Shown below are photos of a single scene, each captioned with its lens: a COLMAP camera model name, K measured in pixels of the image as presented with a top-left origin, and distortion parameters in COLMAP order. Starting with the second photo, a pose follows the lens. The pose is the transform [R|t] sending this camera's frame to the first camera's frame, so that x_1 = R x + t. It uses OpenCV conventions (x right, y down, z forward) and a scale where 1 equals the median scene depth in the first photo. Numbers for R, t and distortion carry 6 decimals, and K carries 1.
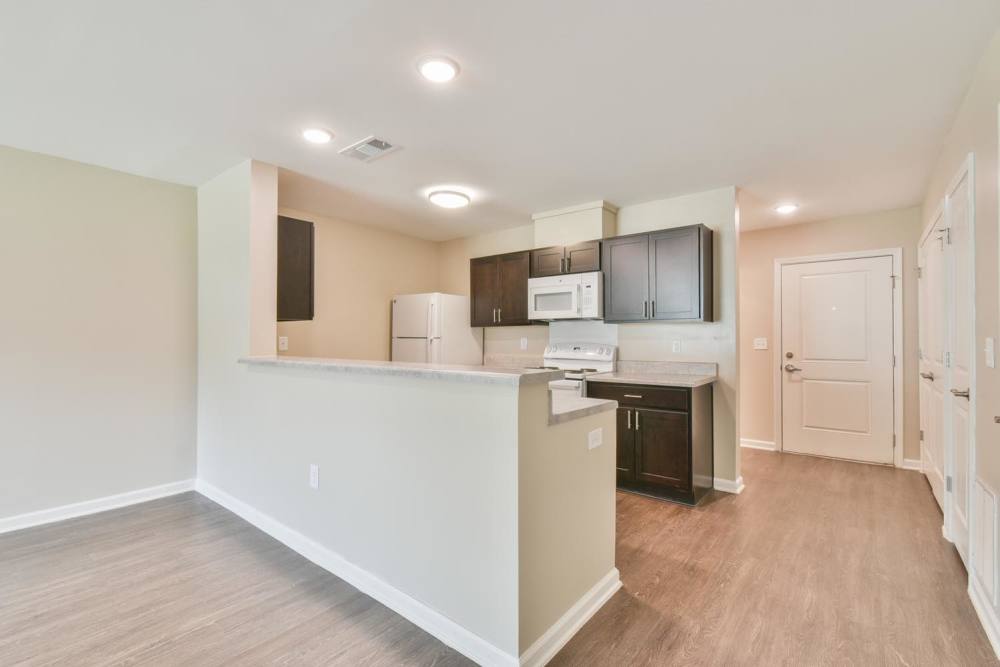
lens RADIAL K [[449.6, 0, 500.6], [0, 449.6, 335.2], [0, 0, 1]] dist [-0.000254, -0.000324]
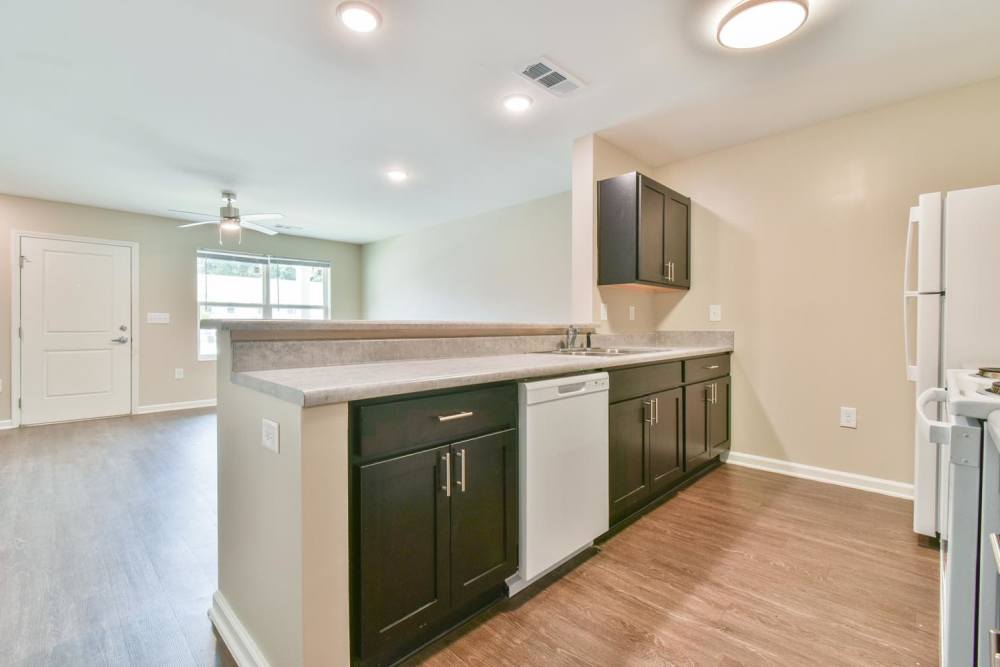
lens RADIAL K [[449.6, 0, 502.6], [0, 449.6, 332.9], [0, 0, 1]] dist [-0.000254, -0.000324]
pose [[-0.094127, 0.017150, -0.995412, 0.393479], [0.008257, 0.999831, 0.016445, 0.039225], [0.995526, -0.006671, -0.094253, 0.684364]]
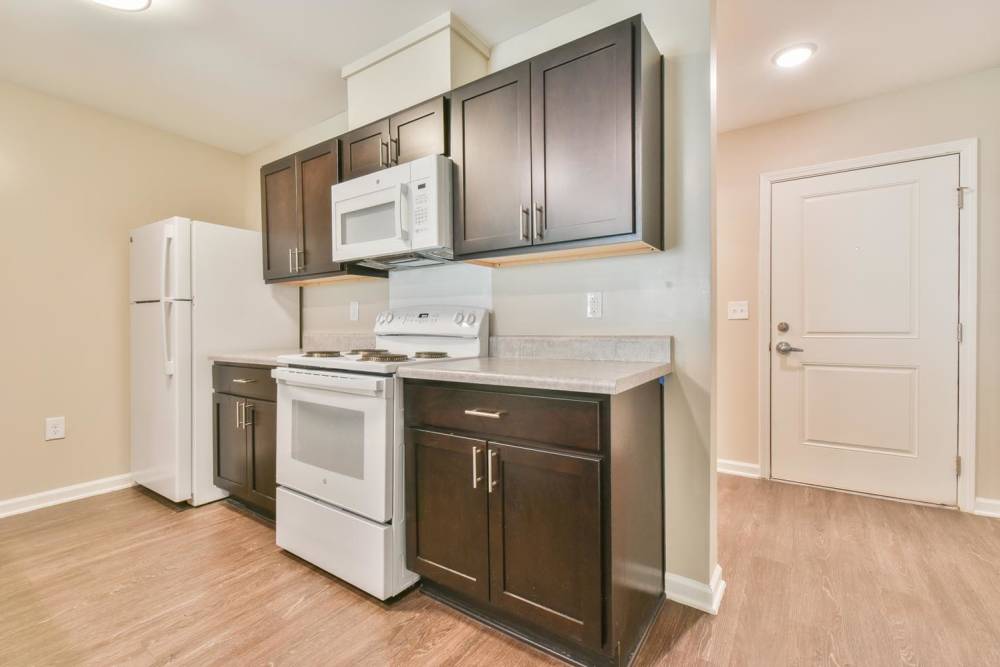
lens RADIAL K [[449.6, 0, 499.8], [0, 449.6, 329.6], [0, 0, 1]] dist [-0.000254, -0.000324]
pose [[0.996517, -0.007805, 0.083019, 0.224118], [0.006230, 0.999796, 0.019218, 0.038438], [-0.083152, -0.018634, 0.996363, 0.465907]]
